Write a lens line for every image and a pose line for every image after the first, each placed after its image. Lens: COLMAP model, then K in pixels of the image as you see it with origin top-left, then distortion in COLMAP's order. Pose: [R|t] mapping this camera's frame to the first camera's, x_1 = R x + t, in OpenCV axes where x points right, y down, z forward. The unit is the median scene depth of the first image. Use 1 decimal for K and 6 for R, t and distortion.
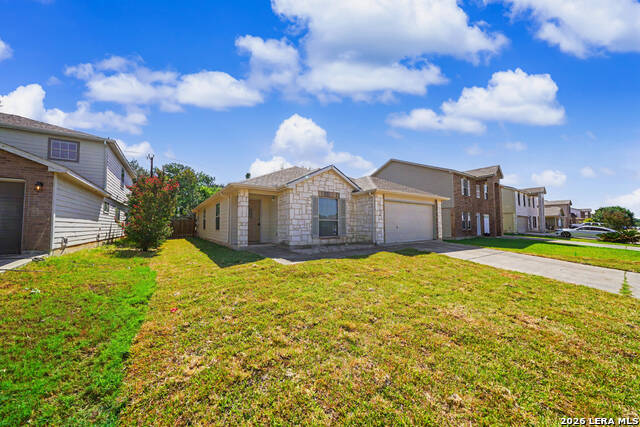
lens RADIAL K [[214.7, 0, 316.8], [0, 214.7, 214.3], [0, 0, 1]] dist [-0.008433, 0.000173]
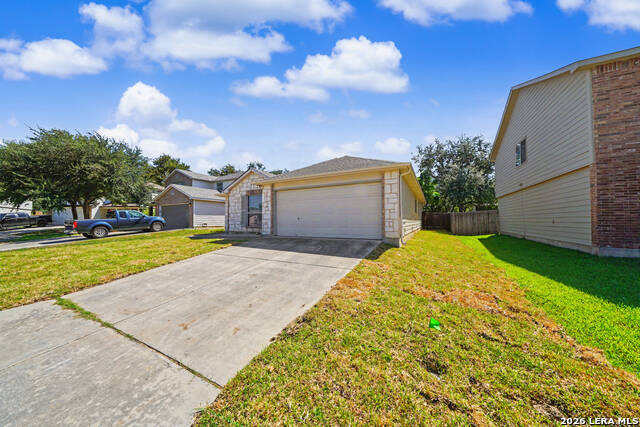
lens RADIAL K [[214.7, 0, 319.3], [0, 214.7, 217.1], [0, 0, 1]] dist [-0.008433, 0.000173]
pose [[0.463162, -0.011157, -0.886204, 1.312479], [0.048740, 0.998728, 0.012900, 0.052736], [0.884933, -0.049168, 0.463116, 0.757973]]
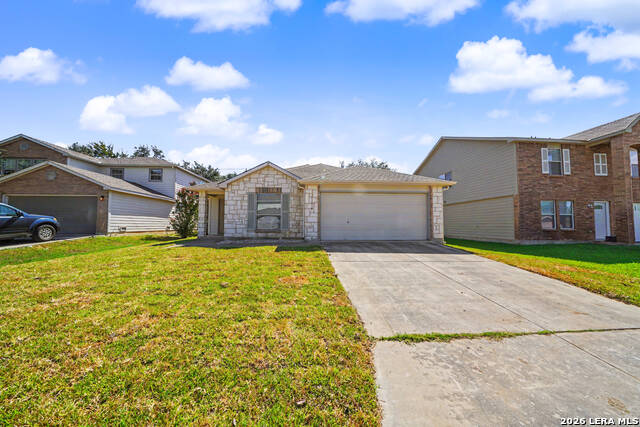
lens RADIAL K [[214.7, 0, 317.6], [0, 214.7, 215.1], [0, 0, 1]] dist [-0.008433, 0.000173]
pose [[0.860884, -0.016520, -0.508533, 0.788634], [0.019518, 0.999809, 0.000561, 0.032797], [0.508427, -0.010408, 0.861042, 0.226207]]
